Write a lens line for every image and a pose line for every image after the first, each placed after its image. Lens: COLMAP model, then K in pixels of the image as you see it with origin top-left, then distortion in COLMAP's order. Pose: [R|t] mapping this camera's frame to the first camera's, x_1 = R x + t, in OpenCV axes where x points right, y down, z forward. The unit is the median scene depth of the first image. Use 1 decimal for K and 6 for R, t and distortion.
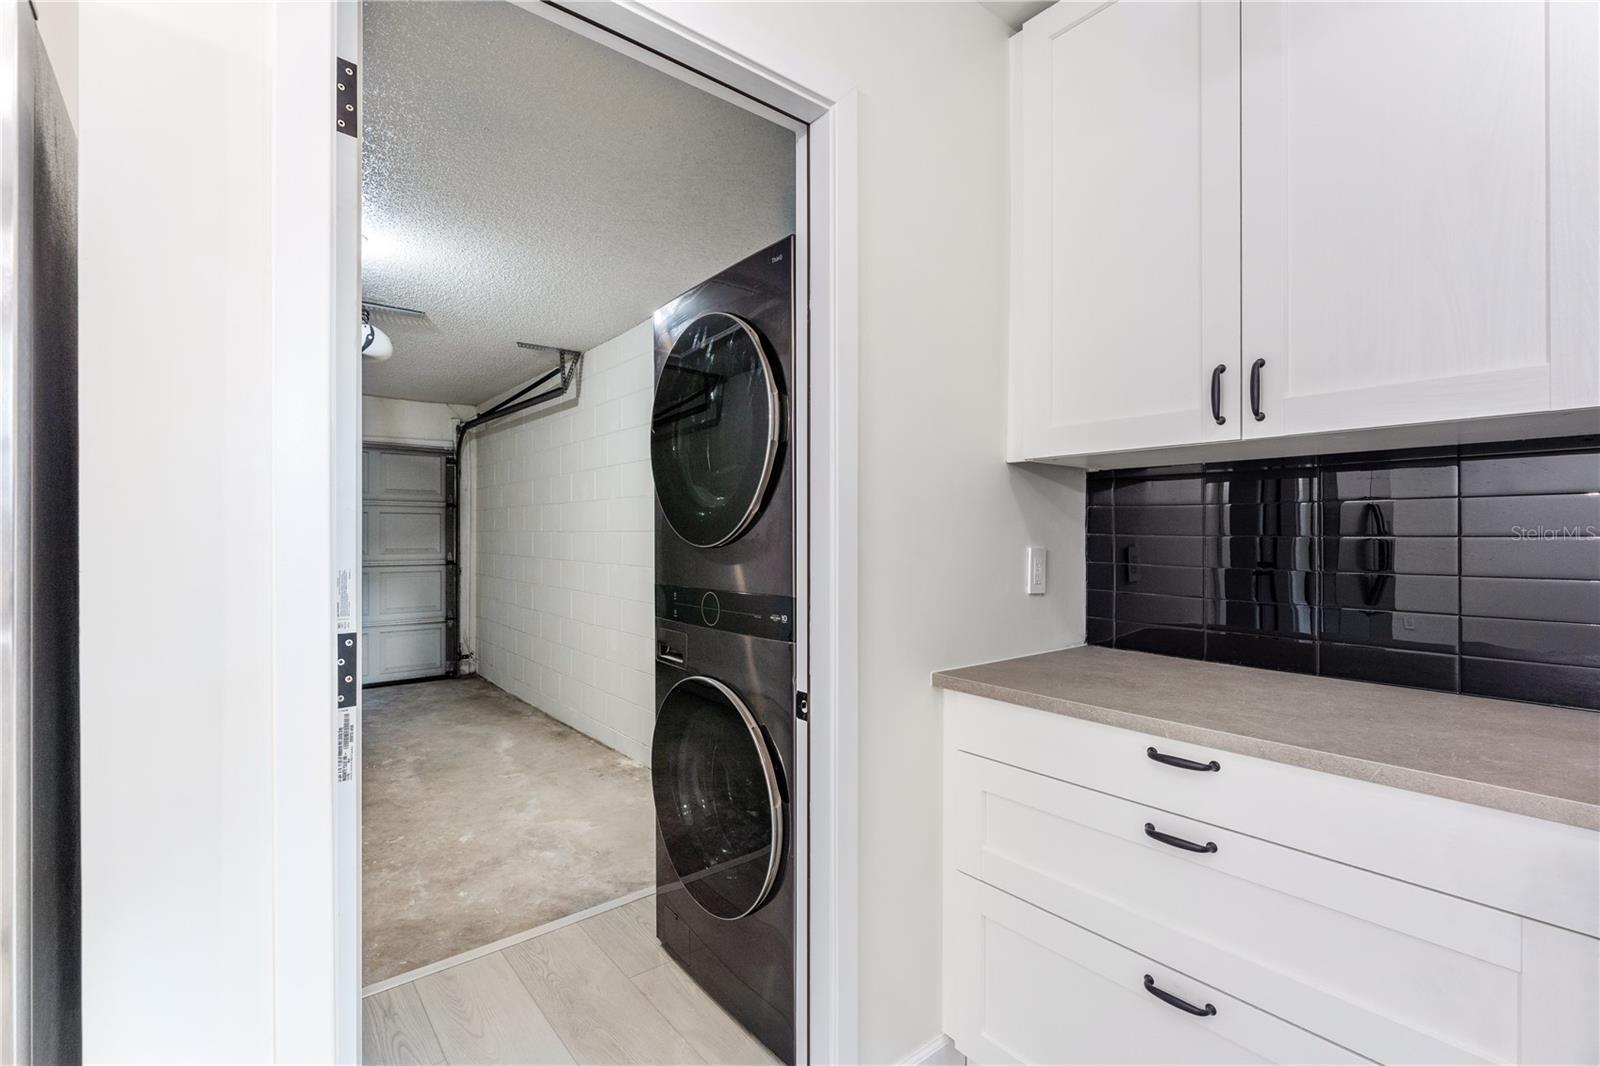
lens RADIAL K [[715.7, 0, 804.8], [0, 715.7, 531.2], [0, 0, 1]] dist [0.000644, 0.000032]
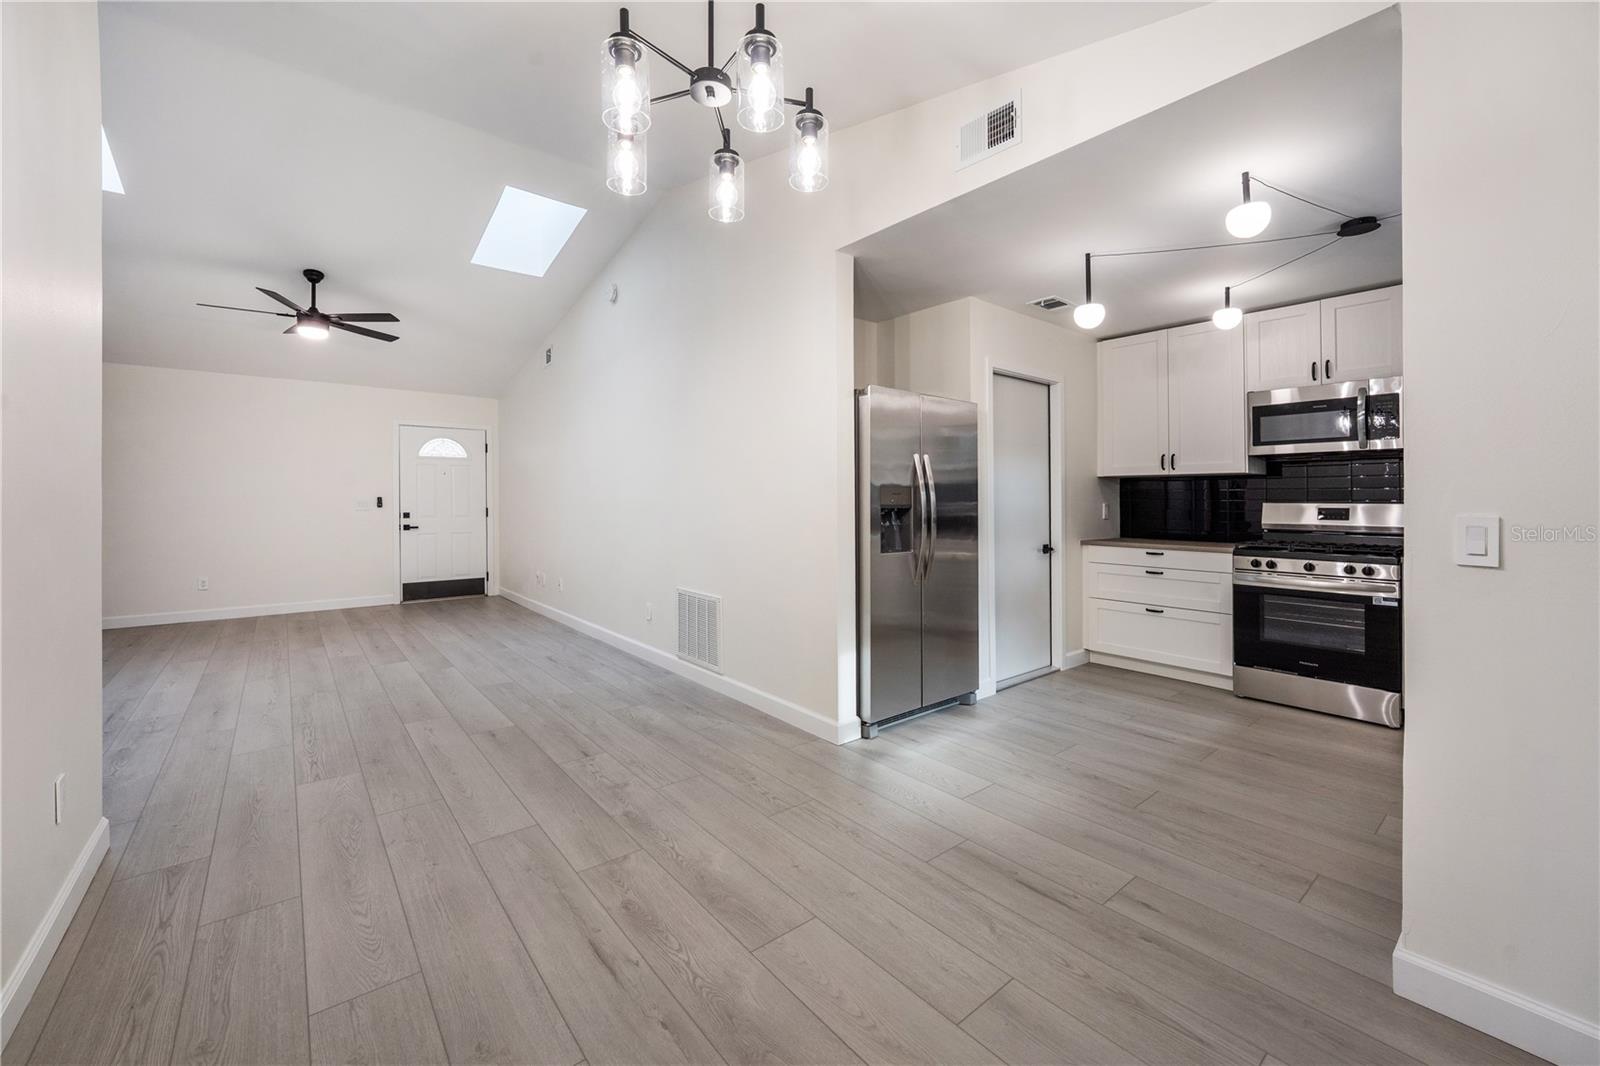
lens RADIAL K [[644.1, 0, 800.9], [0, 644.1, 489.8], [0, 0, 1]] dist [-0.002066, -0.000132]
pose [[0.999999, -0.001177, -0.001139, -0.372427], [0.001166, 0.999949, -0.010054, -0.004180], [0.001151, 0.010053, 0.999949, -0.671317]]
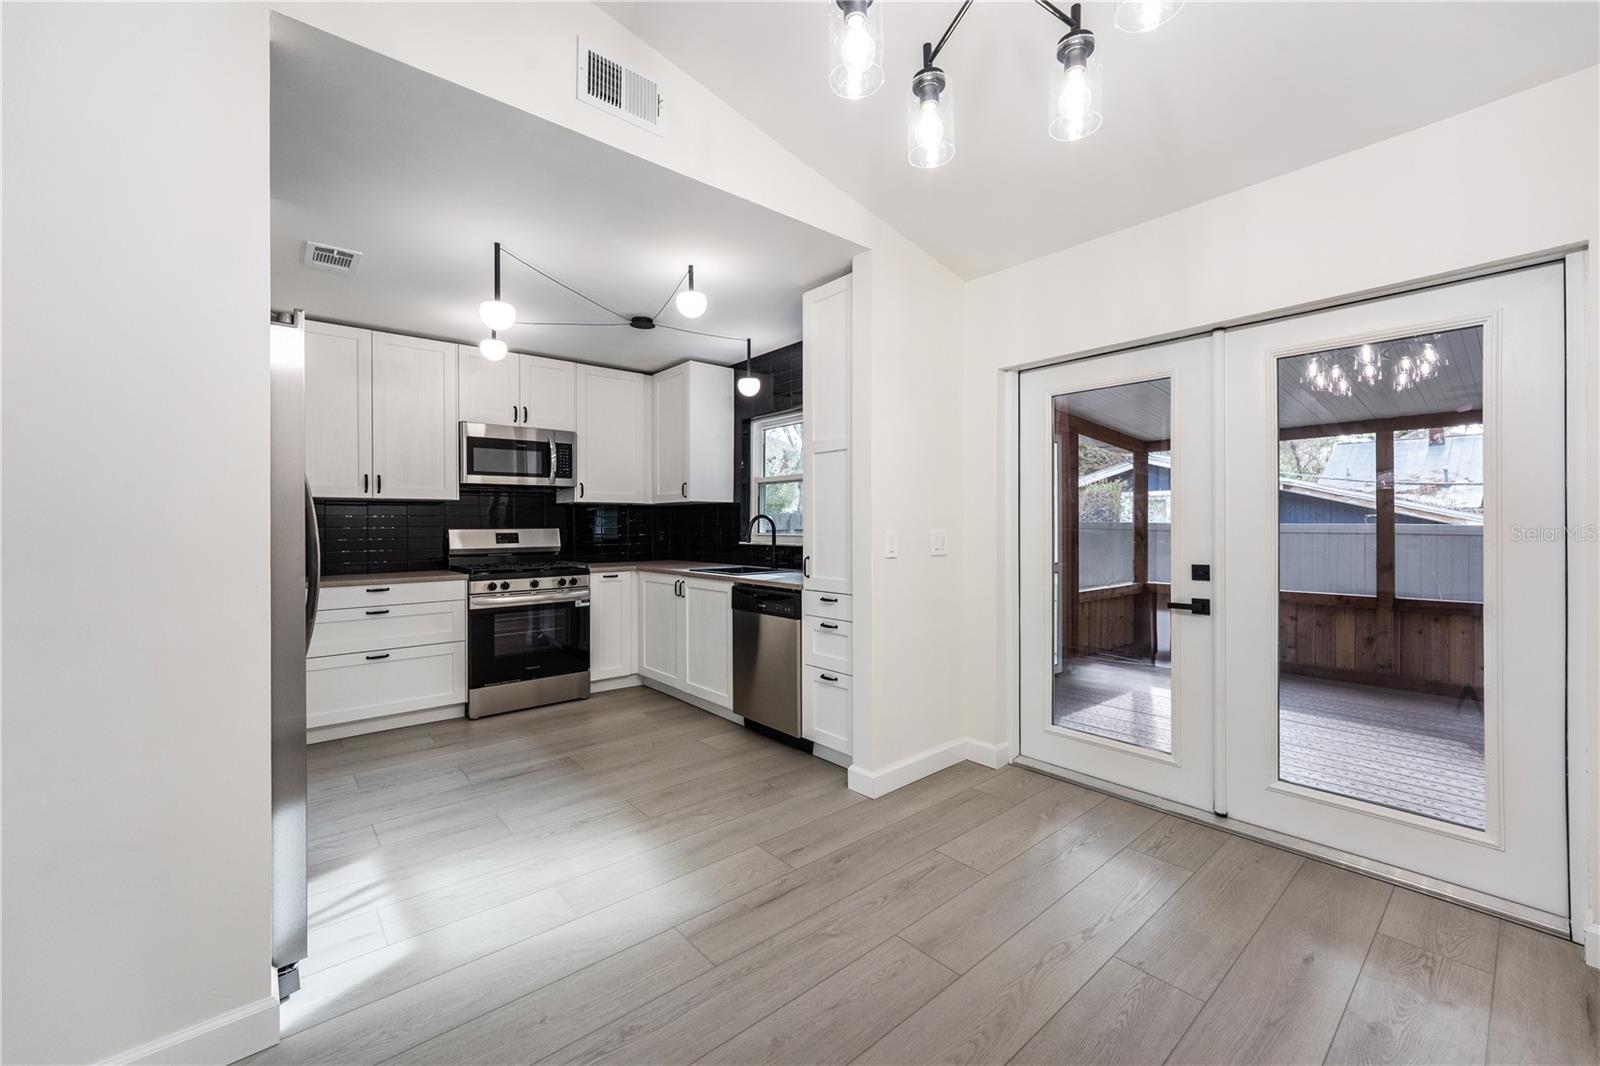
lens RADIAL K [[640.3, 0, 803.0], [0, 640.3, 518.9], [0, 0, 1]] dist [-0.001685, -0.000198]
pose [[-0.027228, 0.004815, 0.999618, -0.663469], [0.000011, 0.999988, -0.004817, -0.004922], [-0.999629, -0.000120, -0.027228, -0.250523]]
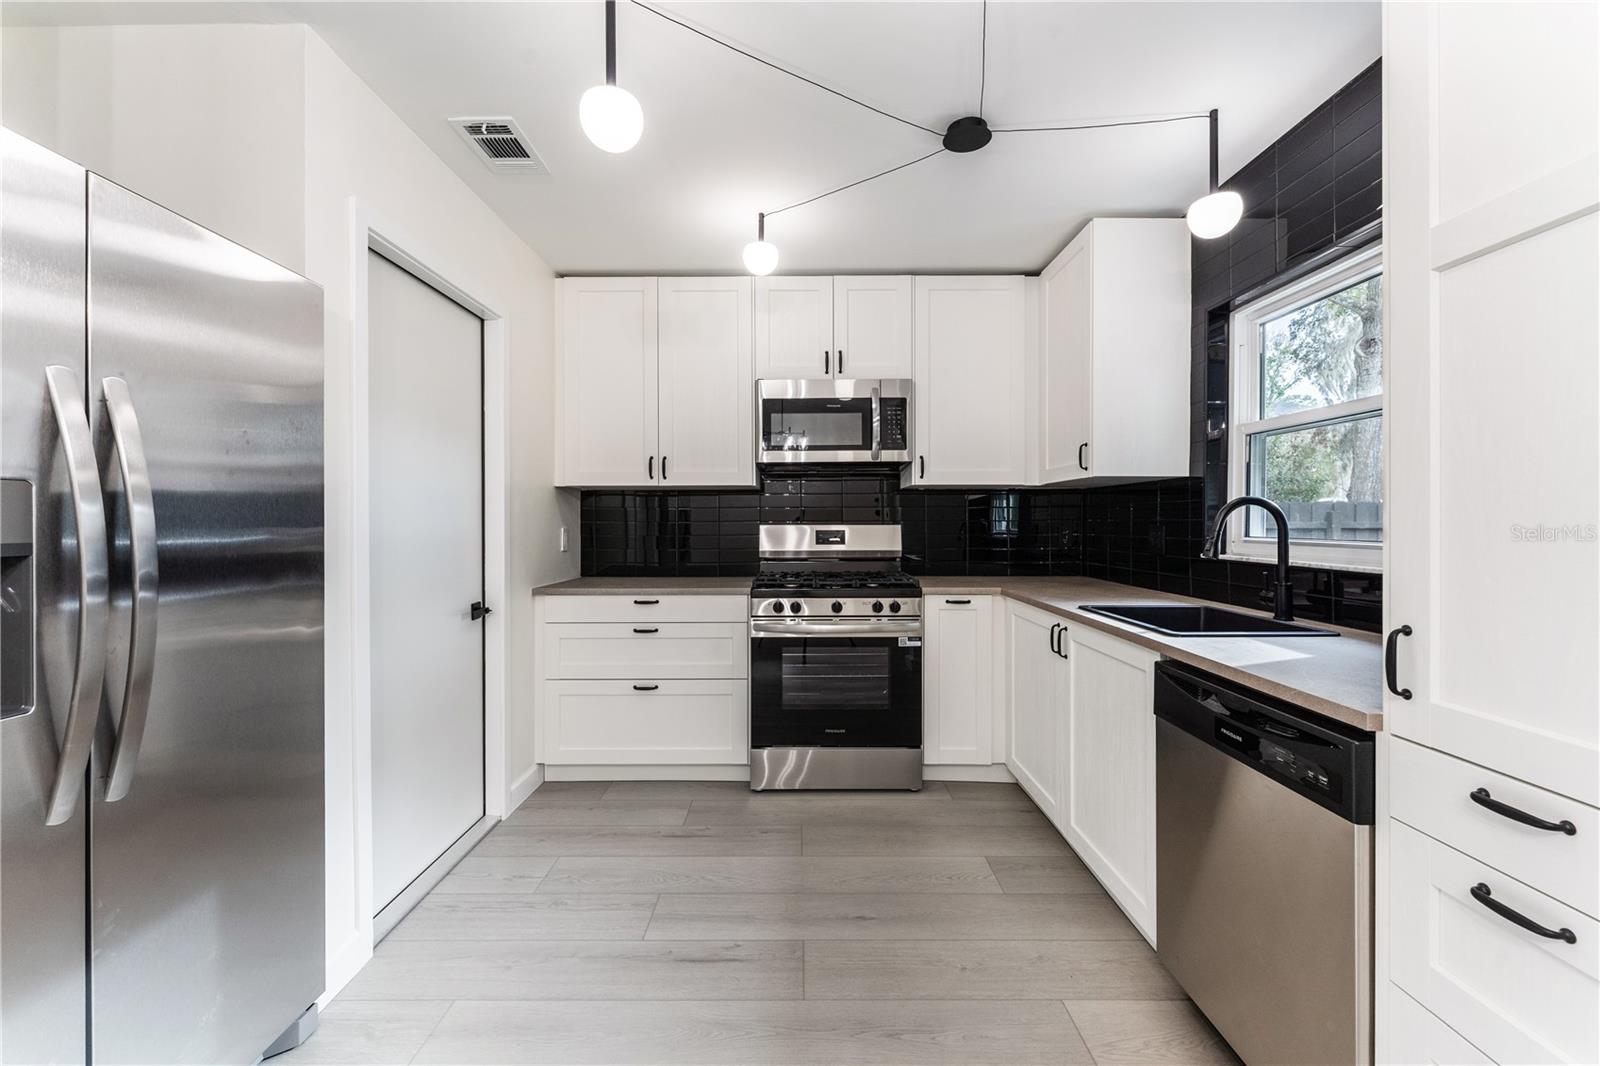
lens RADIAL K [[640.3, 0, 803.0], [0, 640.3, 518.9], [0, 0, 1]] dist [-0.001685, -0.000198]
pose [[0.633365, -0.000789, 0.773853, -0.246884], [0.001020, 0.999999, 0.000184, -0.001175], [-0.773853, 0.000673, 0.633365, -0.255235]]
